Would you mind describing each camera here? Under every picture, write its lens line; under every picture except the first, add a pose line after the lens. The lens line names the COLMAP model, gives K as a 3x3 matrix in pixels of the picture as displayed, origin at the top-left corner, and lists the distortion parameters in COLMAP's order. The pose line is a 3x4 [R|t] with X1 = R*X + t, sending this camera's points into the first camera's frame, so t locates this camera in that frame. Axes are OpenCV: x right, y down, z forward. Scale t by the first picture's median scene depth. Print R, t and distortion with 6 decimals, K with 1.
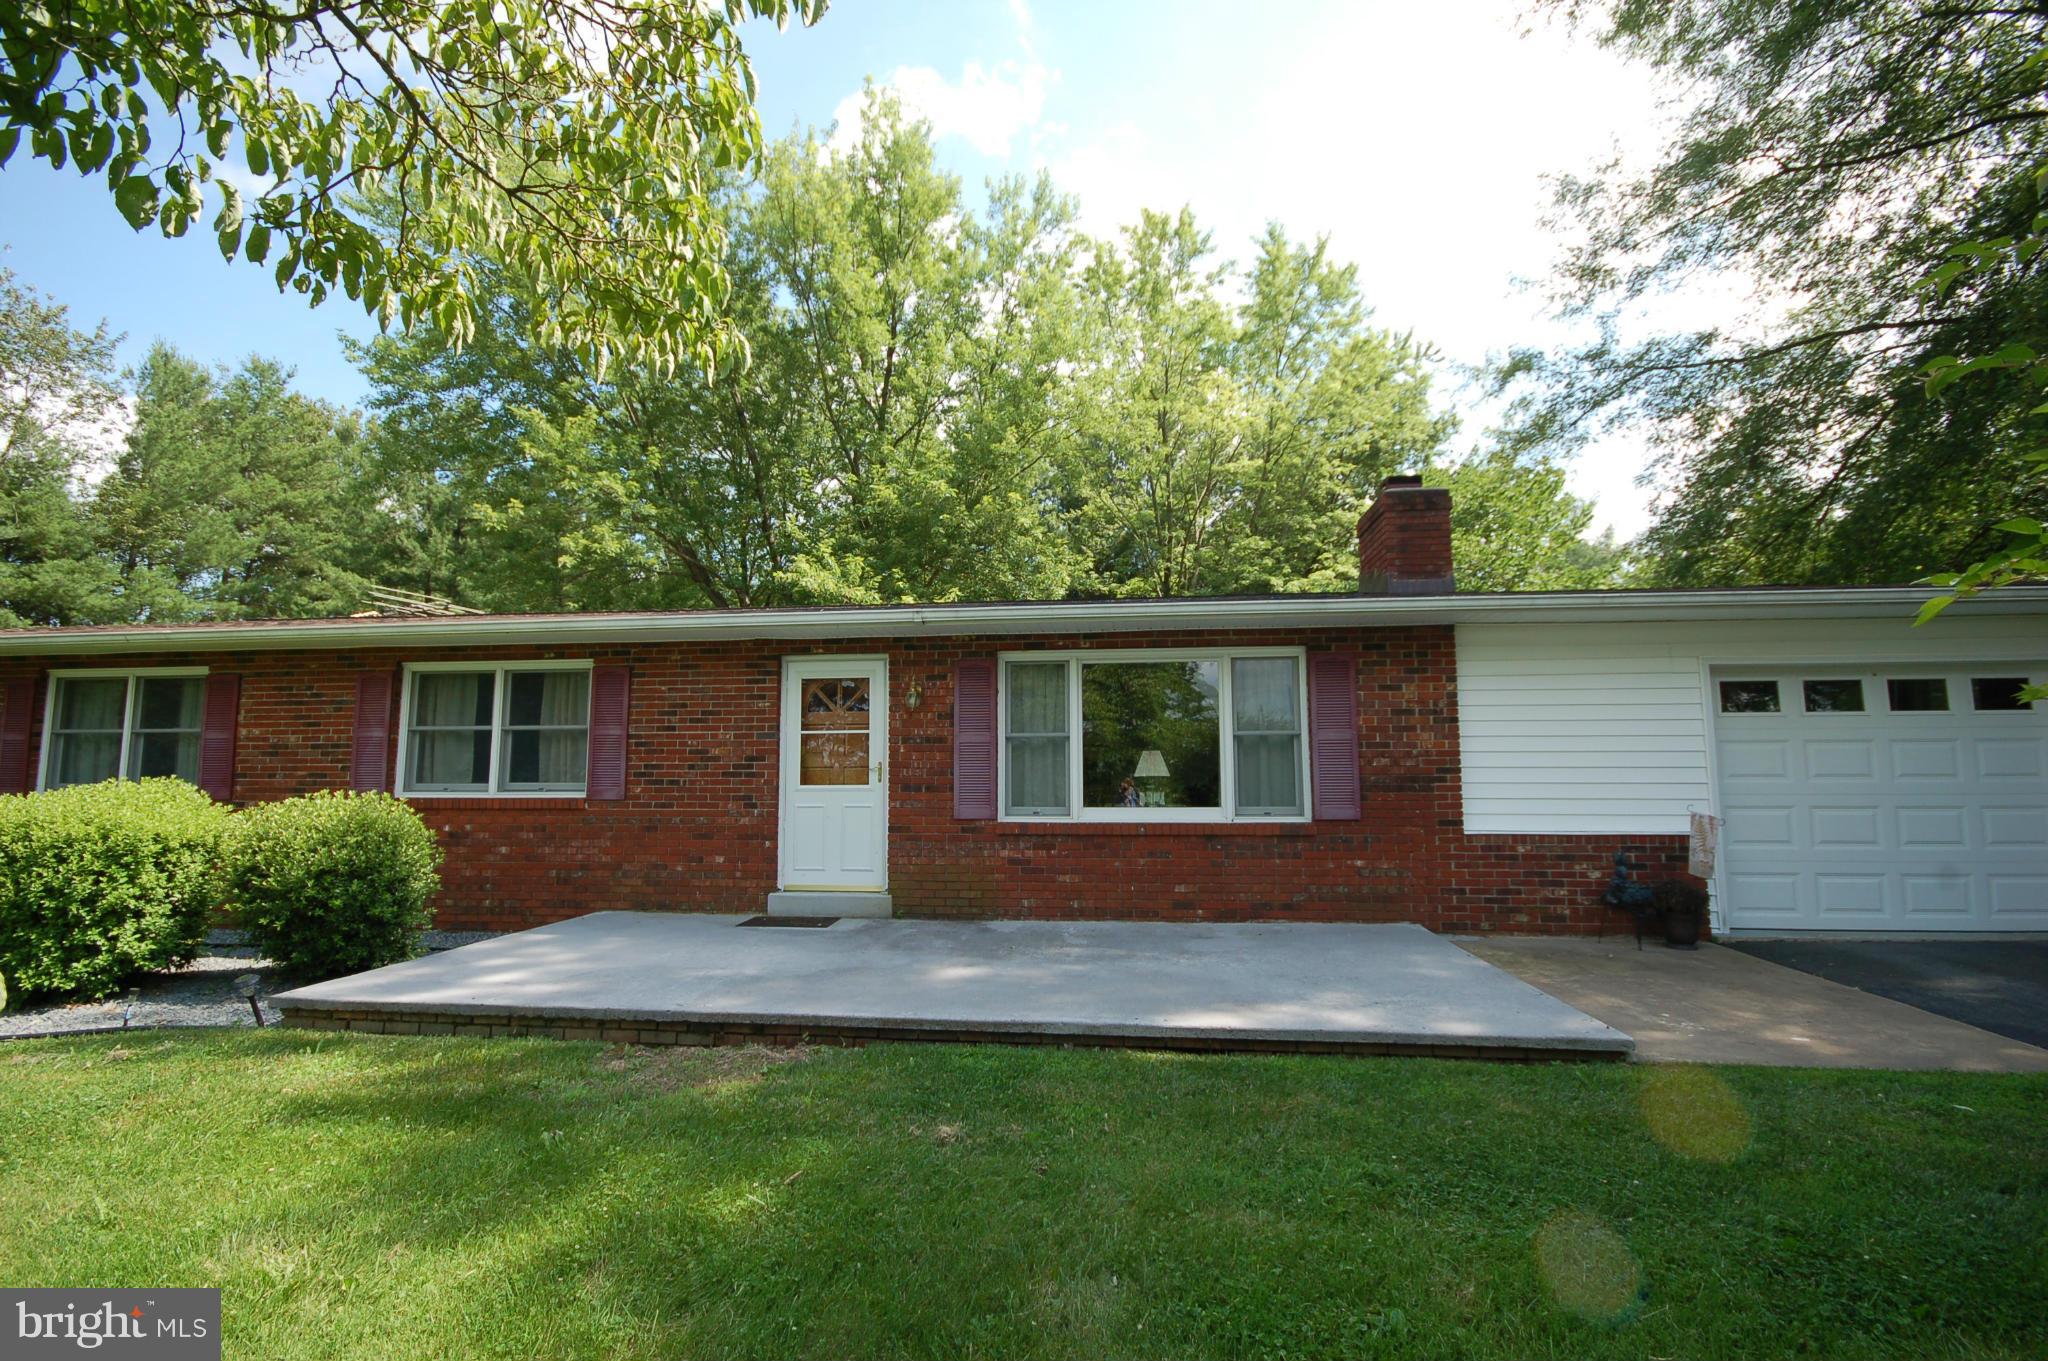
lens RADIAL K [[867.1, 0, 1012.4], [0, 867.1, 693.3], [0, 0, 1]] dist [-0.002452, -0.000483]
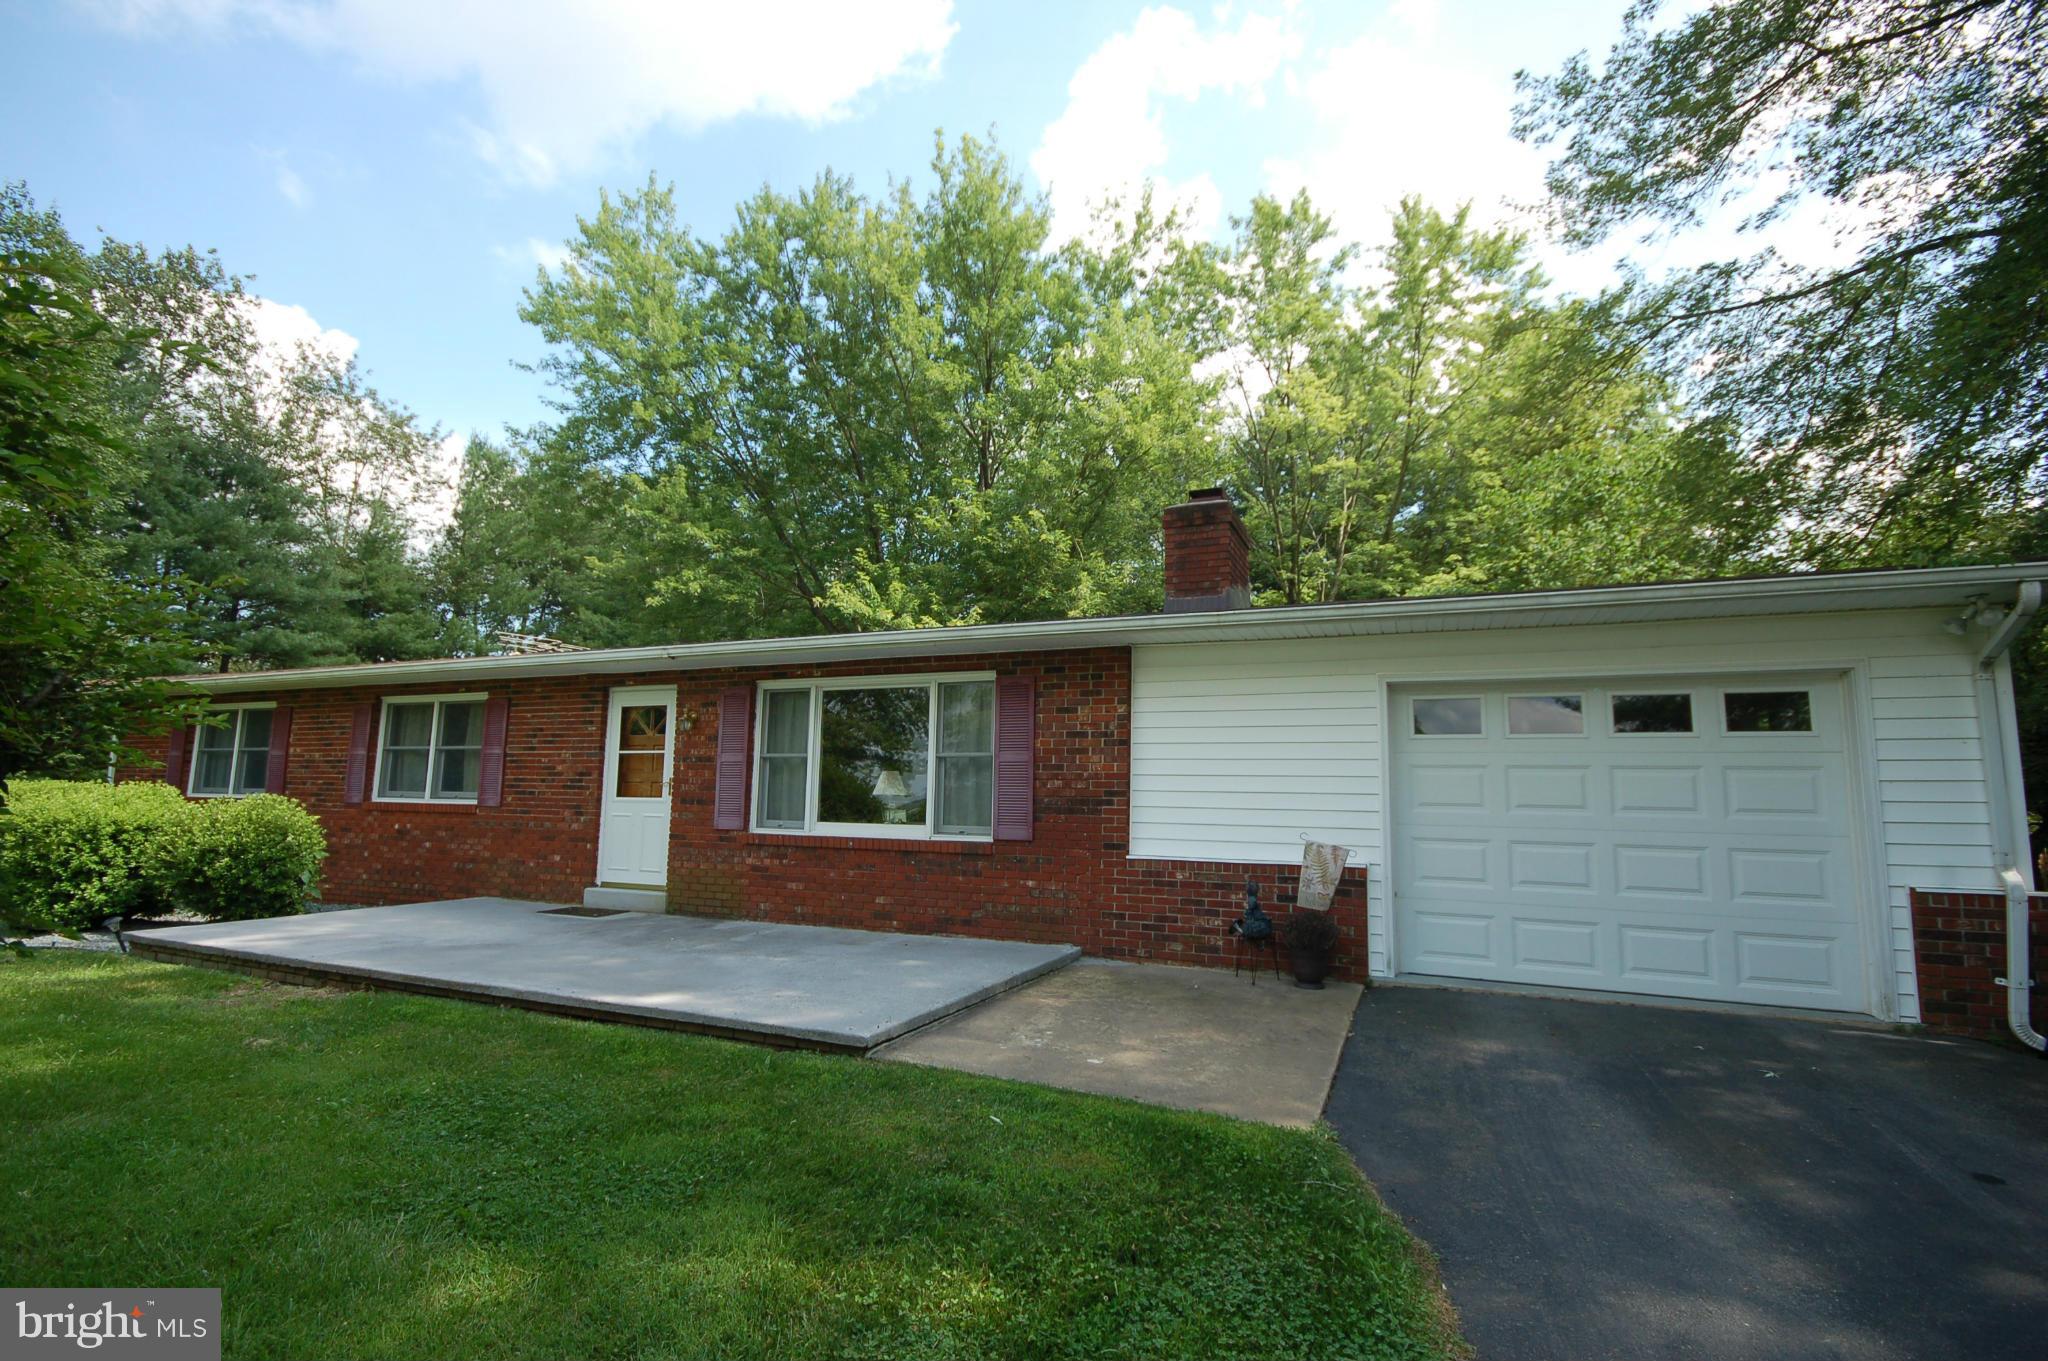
lens RADIAL K [[899.3, 0, 1019.5], [0, 899.3, 693.5], [0, 0, 1]] dist [-0.000757, 0.000321]
pose [[0.960274, -0.013731, -0.278722, 0.656875], [0.007395, 0.999690, -0.023771, -0.001665], [0.278962, 0.020766, 0.960078, -0.021402]]
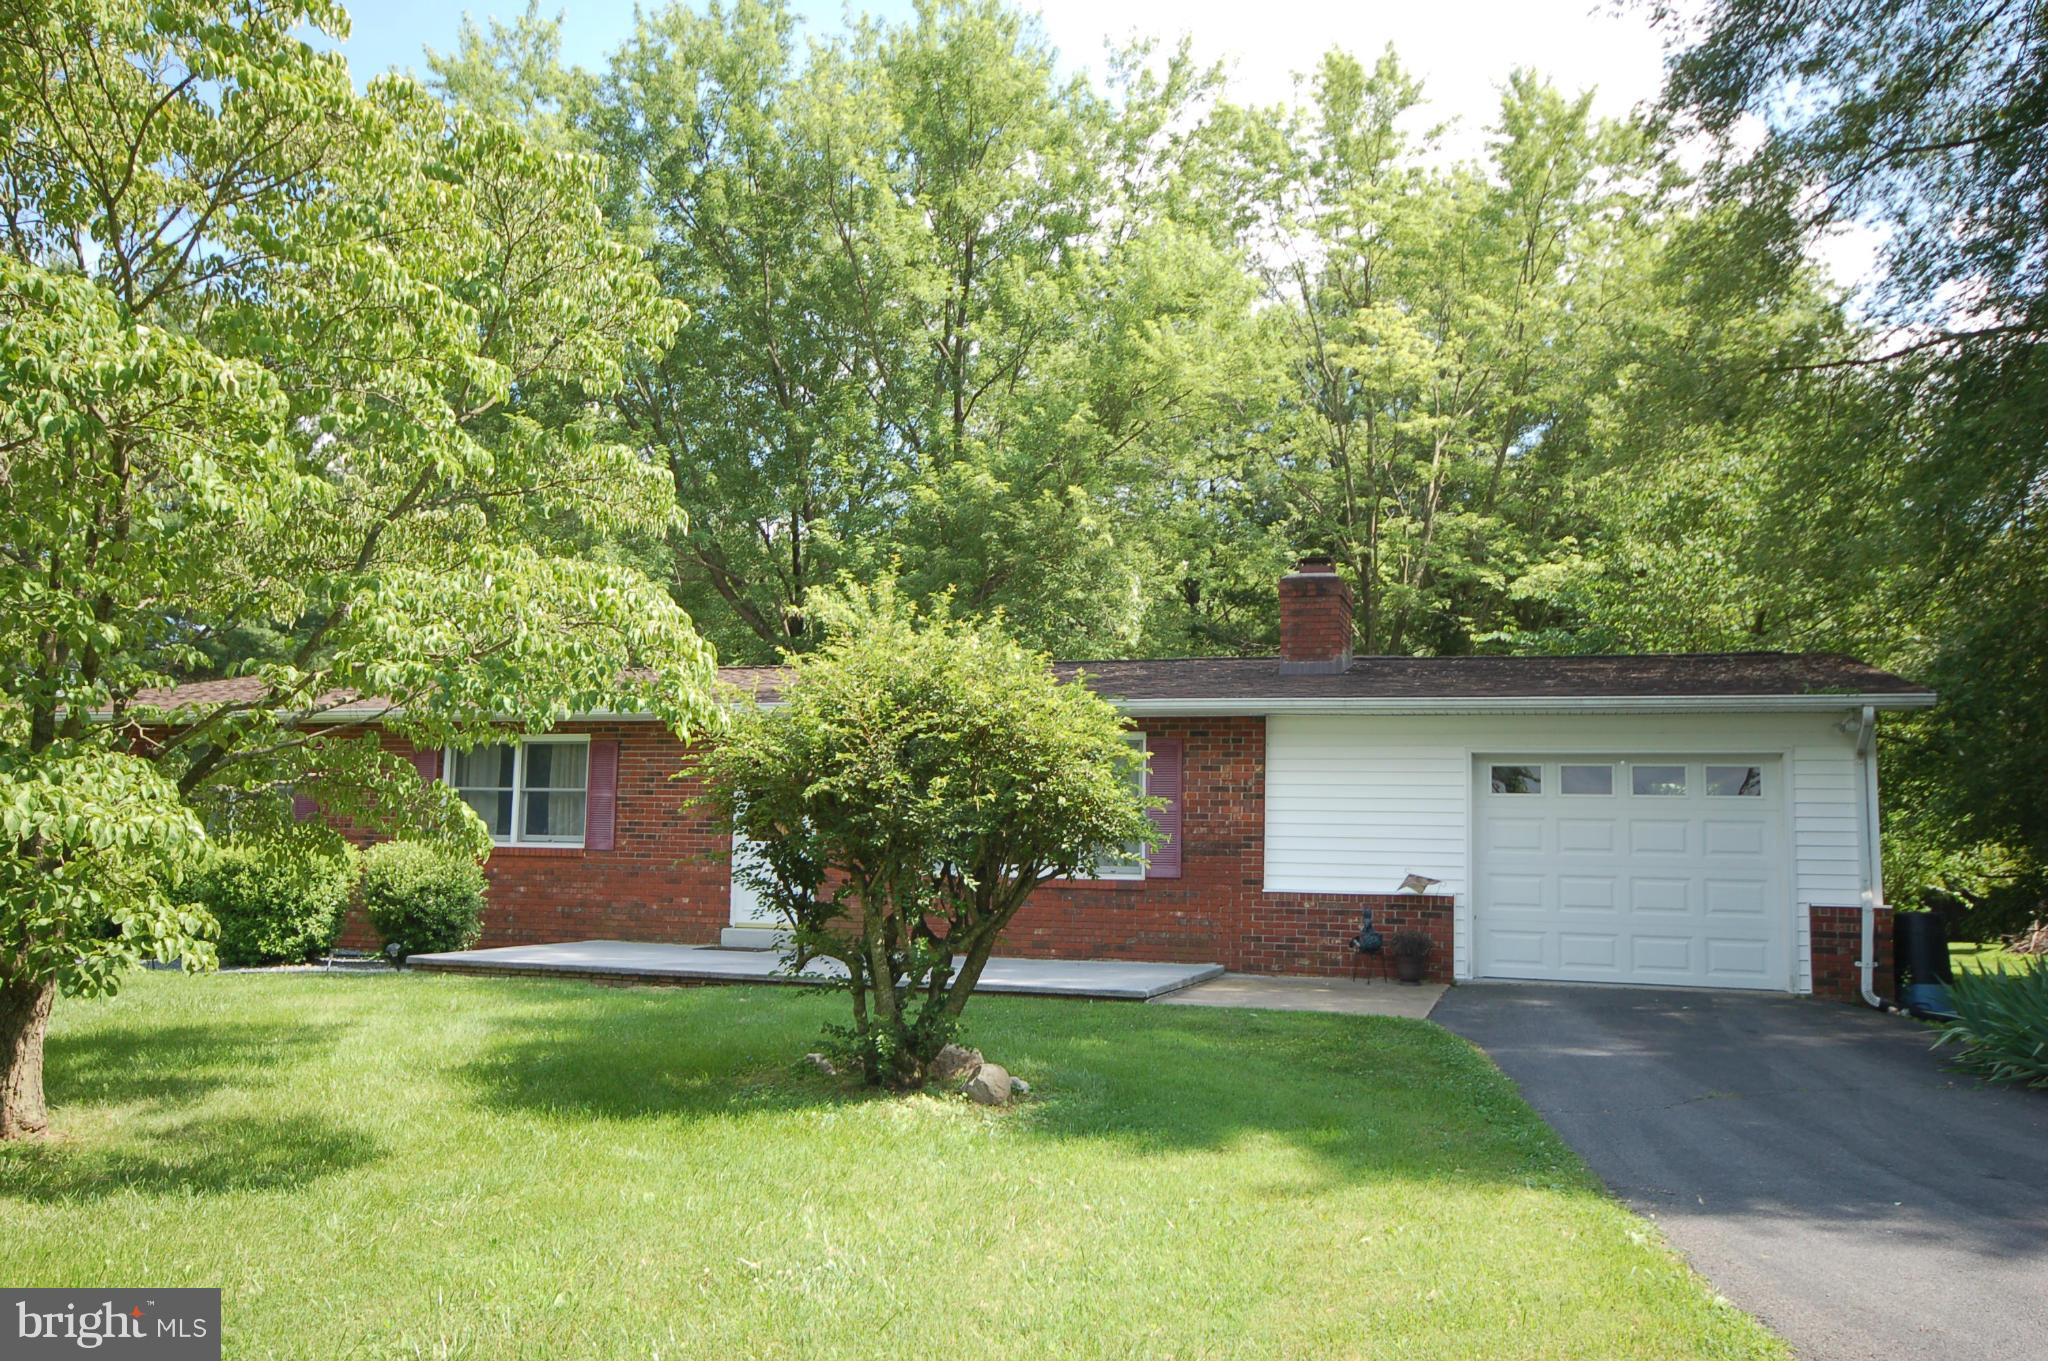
lens RADIAL K [[1567.8, 0, 1024.0], [0, 1567.8, 680.5], [0, 0, 1]] dist [0.003154, 0.004655]
pose [[0.982537, 0.000803, -0.186067, 0.569674], [-0.003404, 0.999901, -0.013662, -0.094717], [0.186037, 0.014056, 0.982442, -1.143852]]
